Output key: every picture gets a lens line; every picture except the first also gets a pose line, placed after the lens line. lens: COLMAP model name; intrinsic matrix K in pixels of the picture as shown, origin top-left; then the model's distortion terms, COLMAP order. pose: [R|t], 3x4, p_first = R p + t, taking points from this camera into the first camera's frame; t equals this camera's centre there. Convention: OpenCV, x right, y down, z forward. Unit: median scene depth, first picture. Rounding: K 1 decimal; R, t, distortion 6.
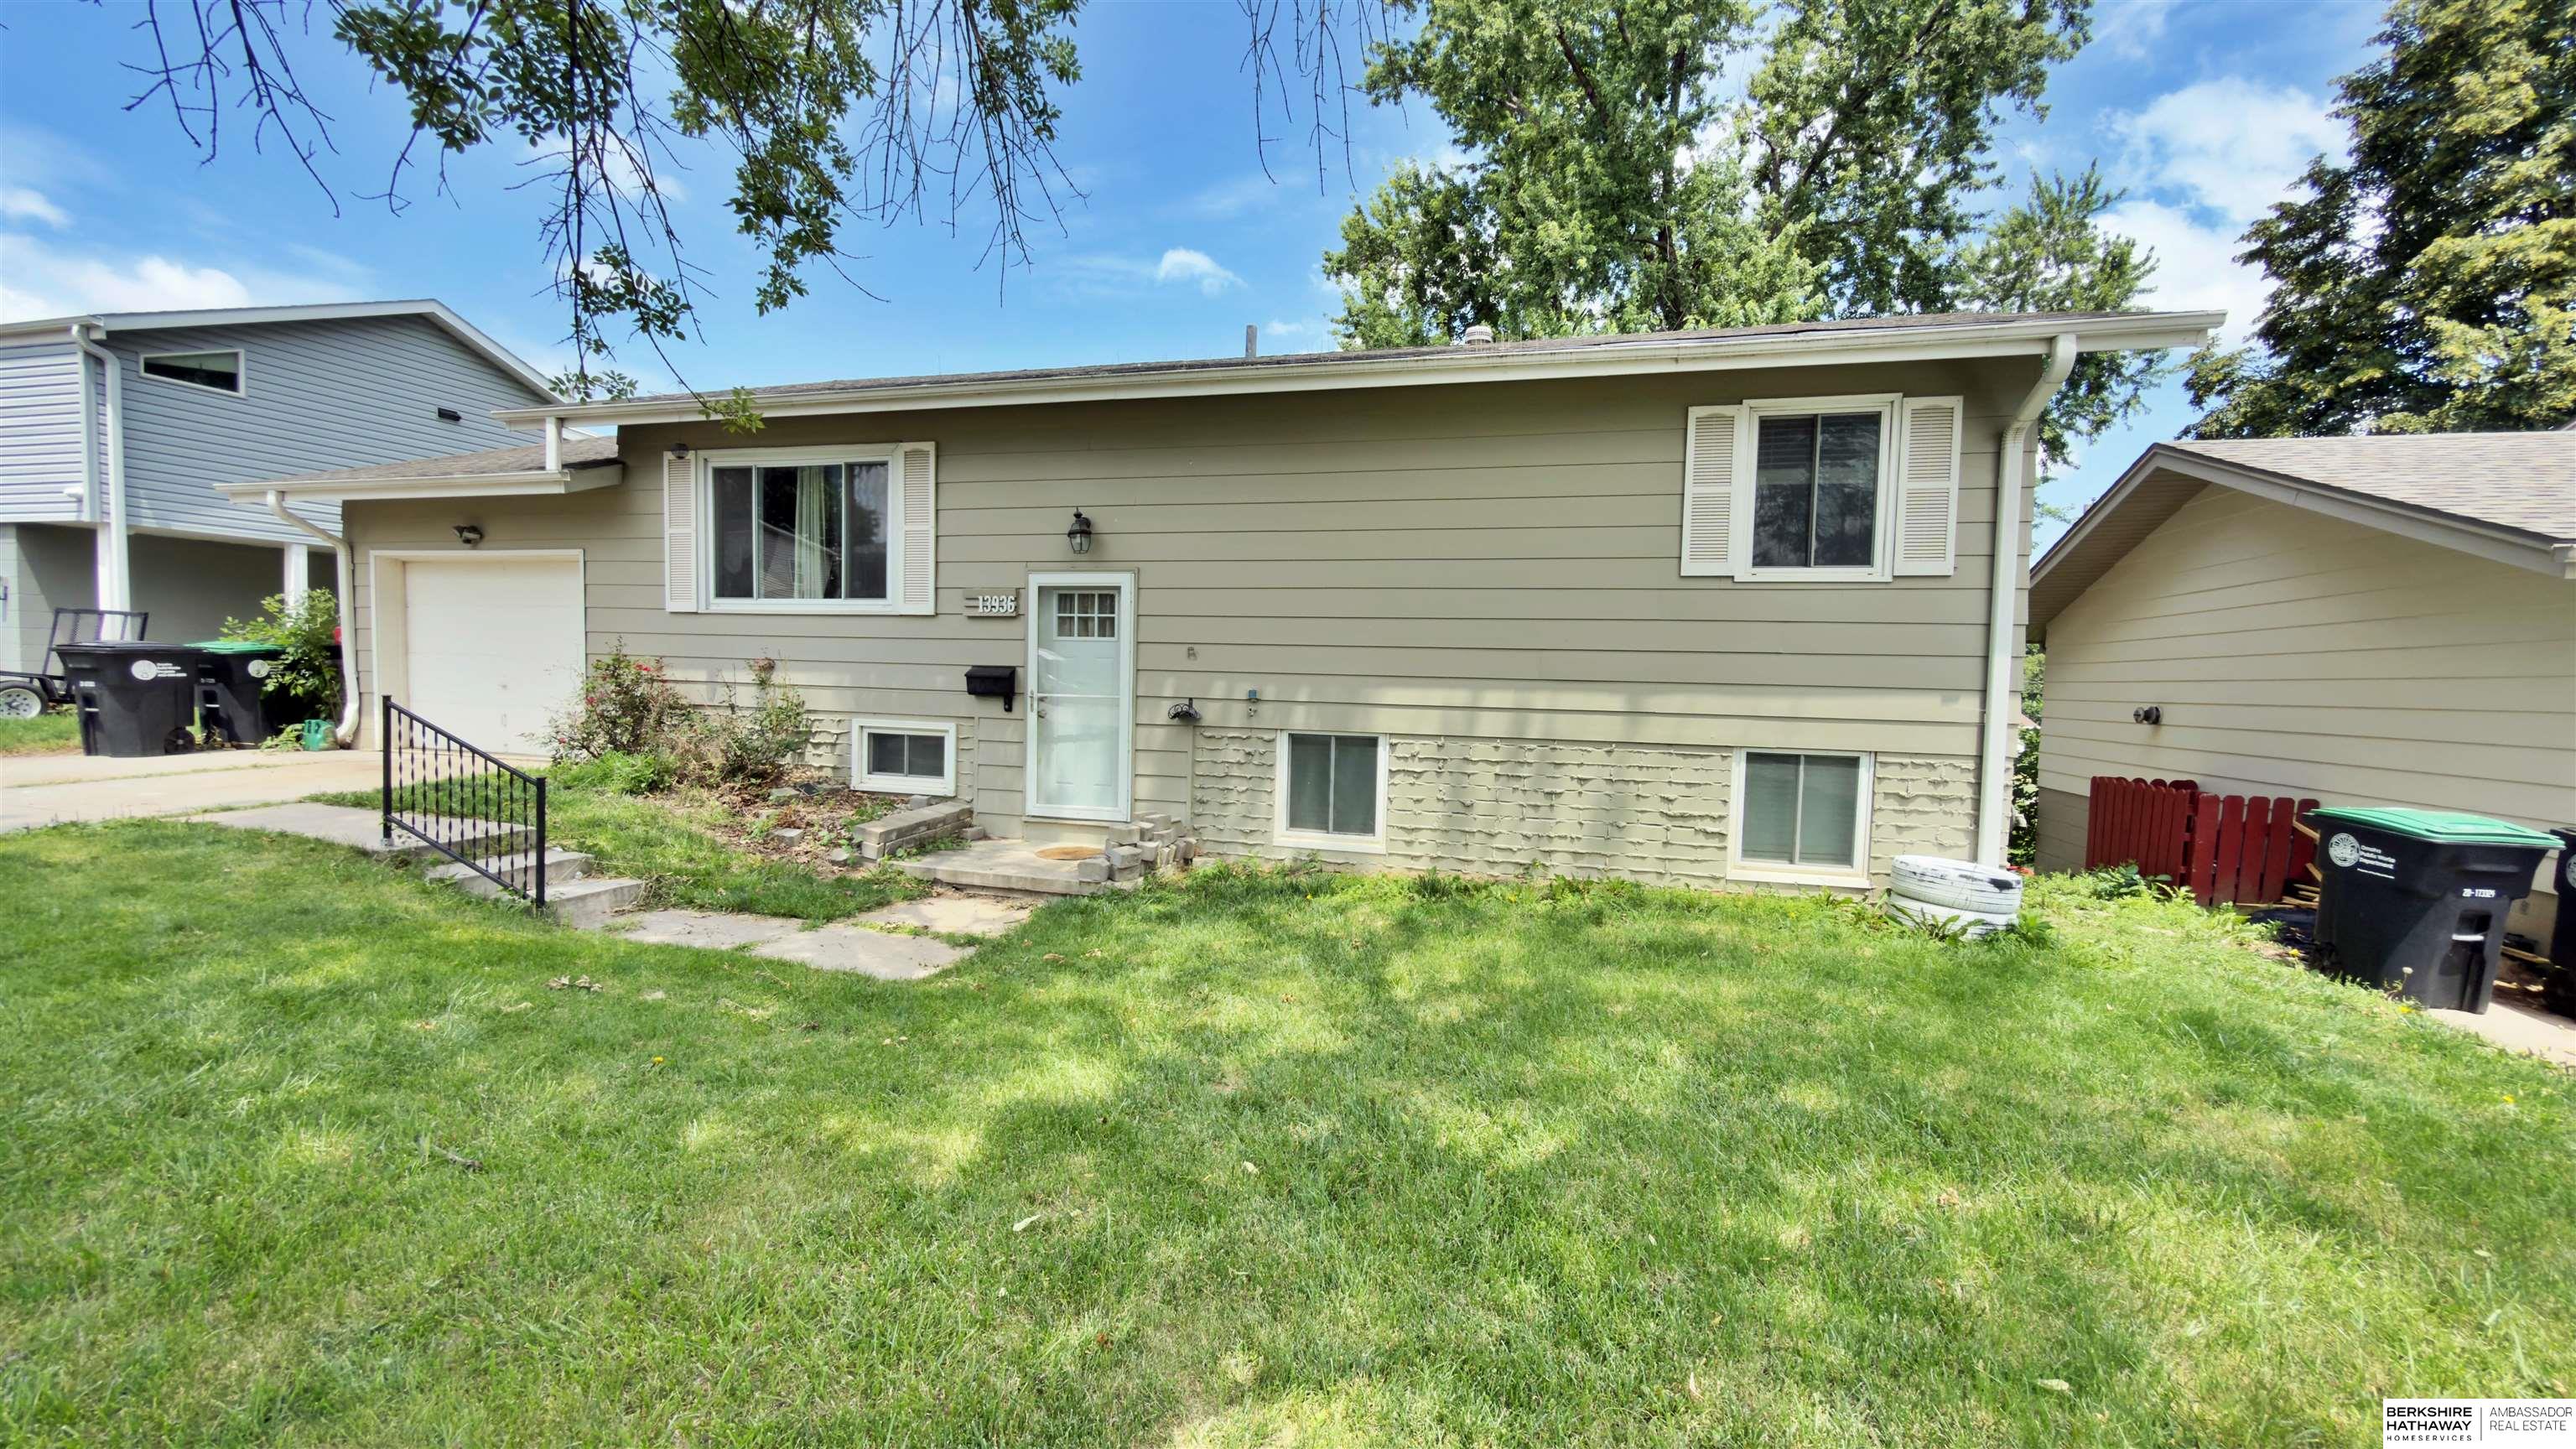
lens RADIAL K [[1027.9, 0, 1288.0], [0, 1027.9, 724.5], [0, 0, 1]] dist [-0.001356, 0.000167]
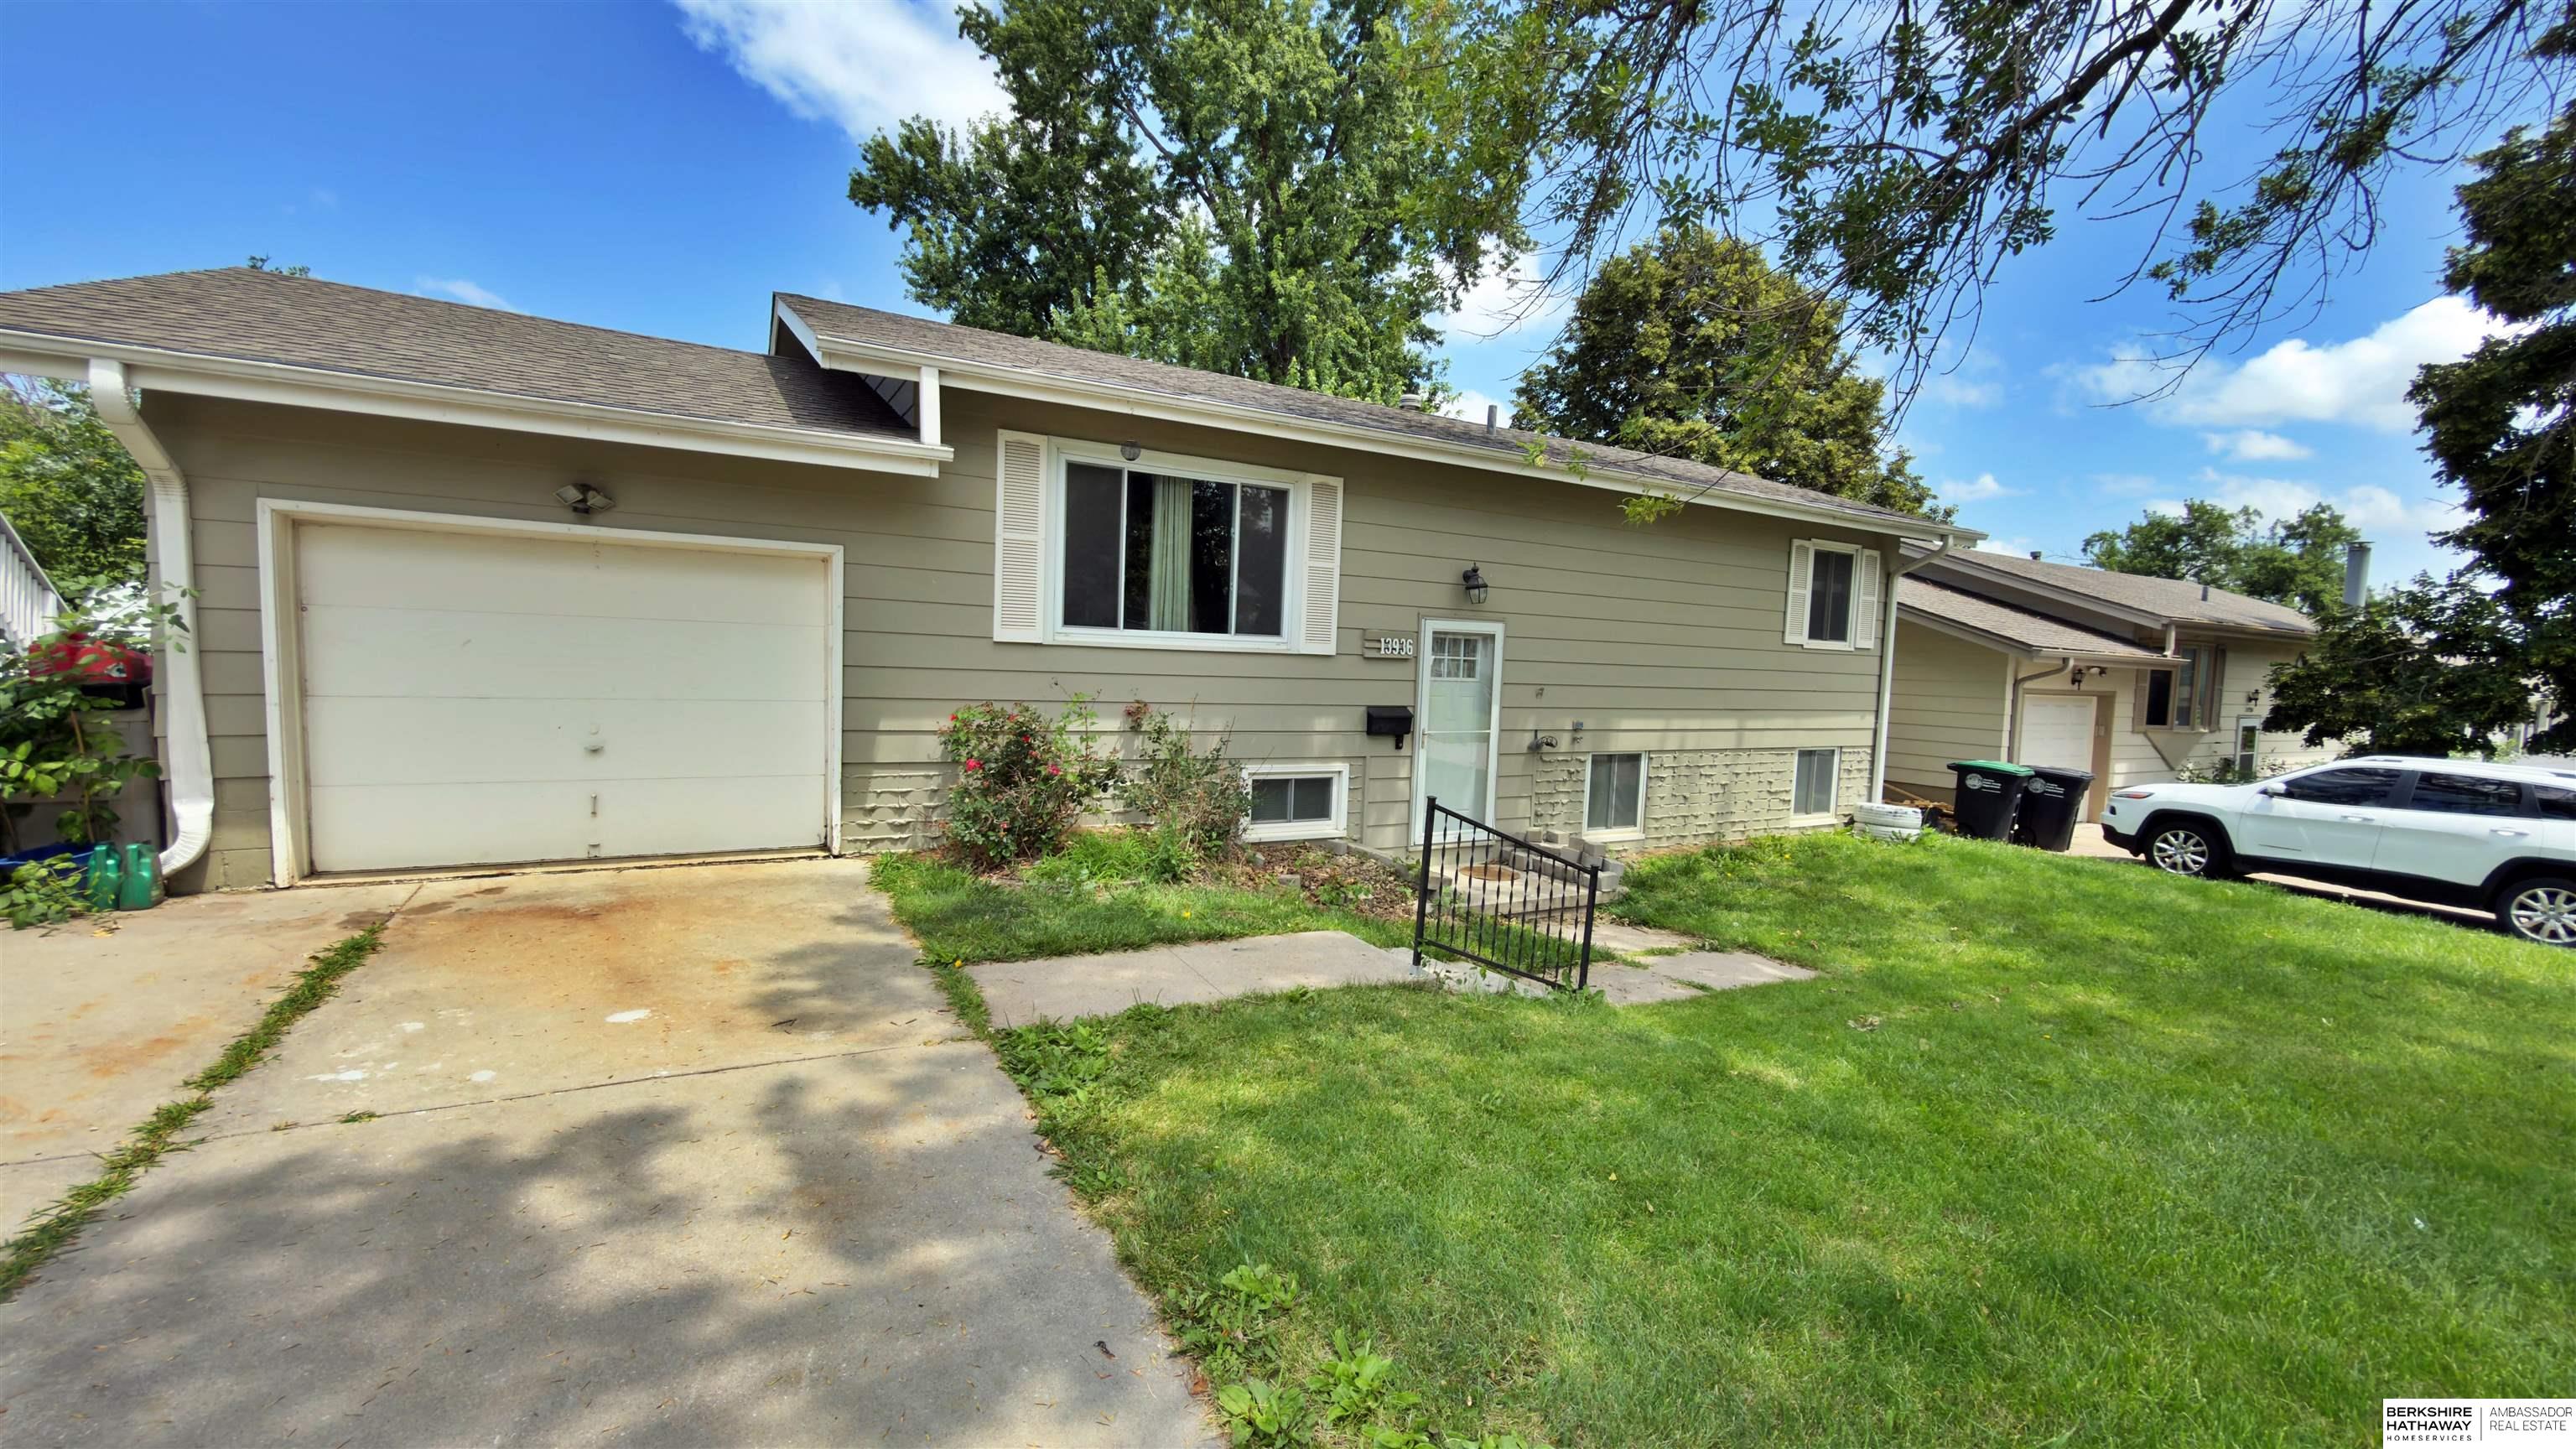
lens RADIAL K [[1027.9, 0, 1288.0], [0, 1027.9, 724.5], [0, 0, 1]] dist [-0.001356, 0.000167]
pose [[0.710023, -0.044619, 0.702764, -1.095858], [0.014544, 0.998707, 0.048714, -0.091177], [-0.704028, -0.024367, 0.709754, 0.343489]]
